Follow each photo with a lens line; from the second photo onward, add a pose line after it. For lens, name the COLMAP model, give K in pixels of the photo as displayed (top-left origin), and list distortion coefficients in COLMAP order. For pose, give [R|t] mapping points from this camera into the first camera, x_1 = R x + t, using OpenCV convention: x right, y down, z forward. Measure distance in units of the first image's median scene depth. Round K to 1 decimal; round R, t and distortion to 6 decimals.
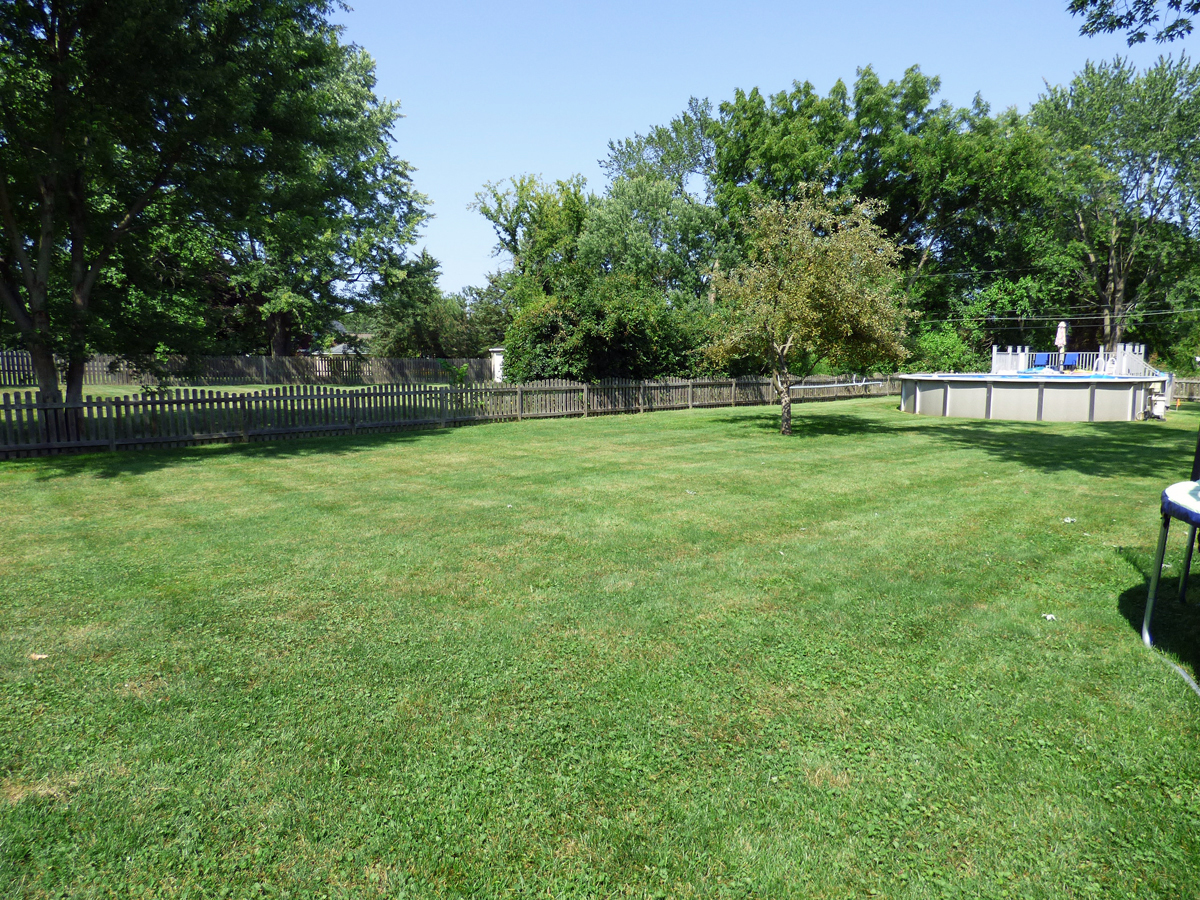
lens RADIAL K [[725.8, 0, 596.5], [0, 725.8, 444.1], [0, 0, 1]] dist [-0.021613, -0.001867]
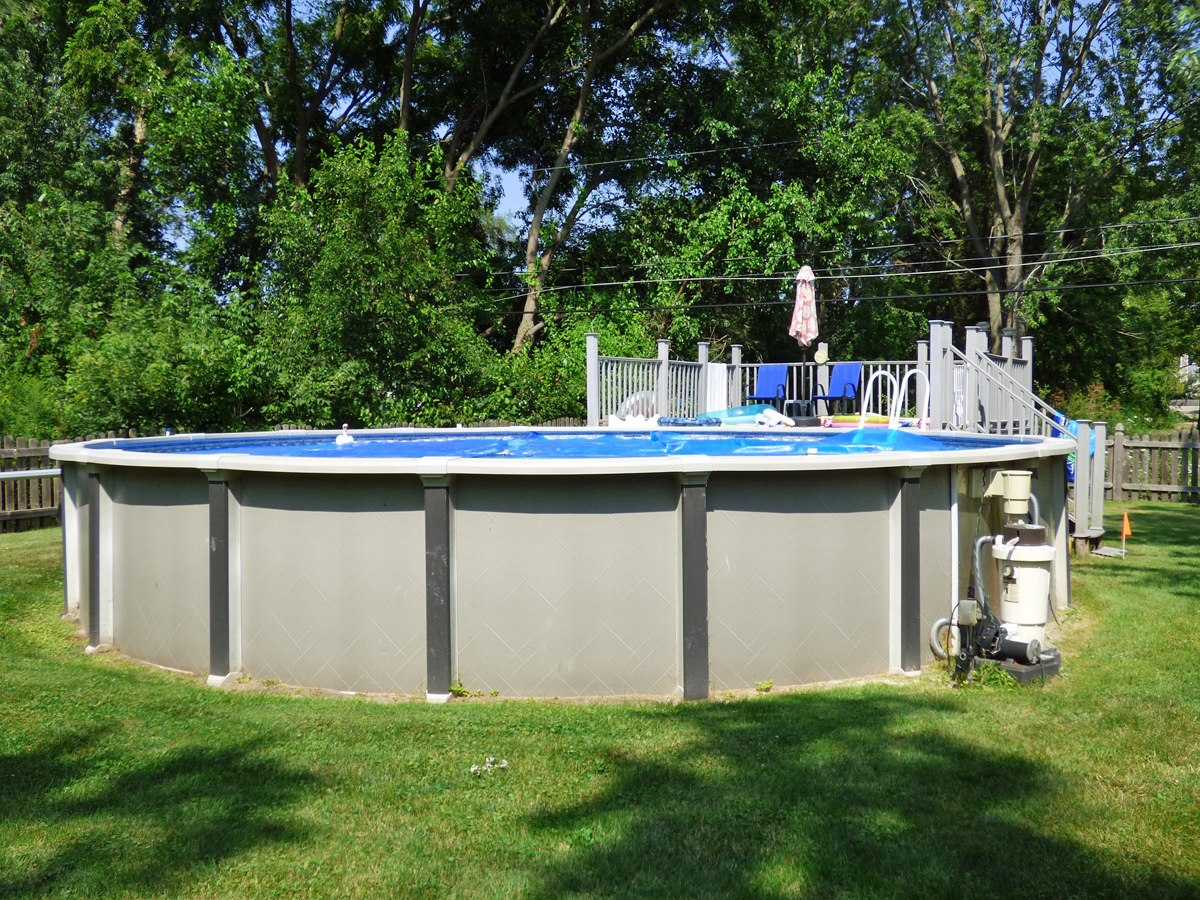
lens RADIAL K [[1201.8, 0, 602.0], [0, 1201.8, 452.7], [0, 0, 1]] dist [-0.005579, 0.000000]
pose [[0.967511, -0.010098, 0.252628, 0.329285], [0.028710, 0.997127, -0.070096, -0.039620], [-0.251194, 0.075072, 0.965021, 0.395420]]
